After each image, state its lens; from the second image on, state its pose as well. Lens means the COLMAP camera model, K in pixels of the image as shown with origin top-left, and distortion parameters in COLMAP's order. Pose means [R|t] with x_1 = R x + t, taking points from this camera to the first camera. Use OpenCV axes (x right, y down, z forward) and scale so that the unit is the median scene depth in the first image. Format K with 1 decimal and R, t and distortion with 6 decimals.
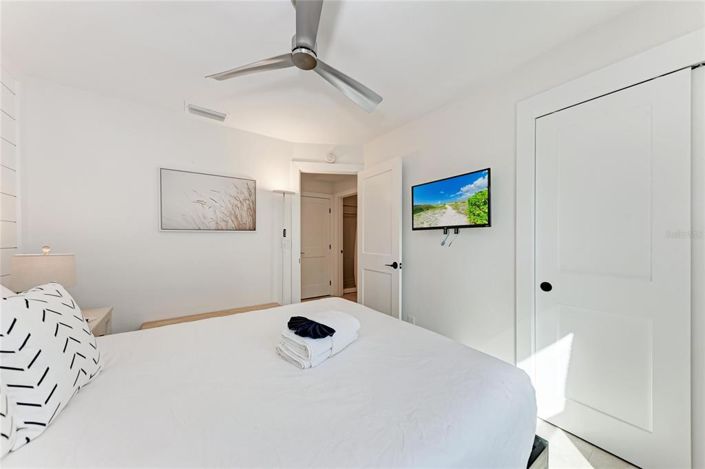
lens RADIAL K [[244.1, 0, 349.4], [0, 244.1, 237.9], [0, 0, 1]] dist [-0.000976, -0.000134]
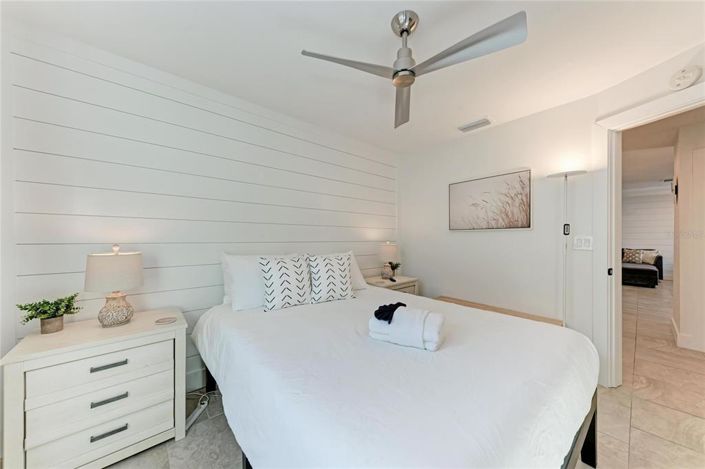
lens RADIAL K [[244.1, 0, 354.8], [0, 244.1, 236.8], [0, 0, 1]] dist [-0.000976, -0.000134]
pose [[0.071153, 0.001294, -0.997465, 0.456796], [0.003861, 0.999991, 0.001573, -0.001440], [0.997458, -0.003963, 0.071147, 0.336252]]
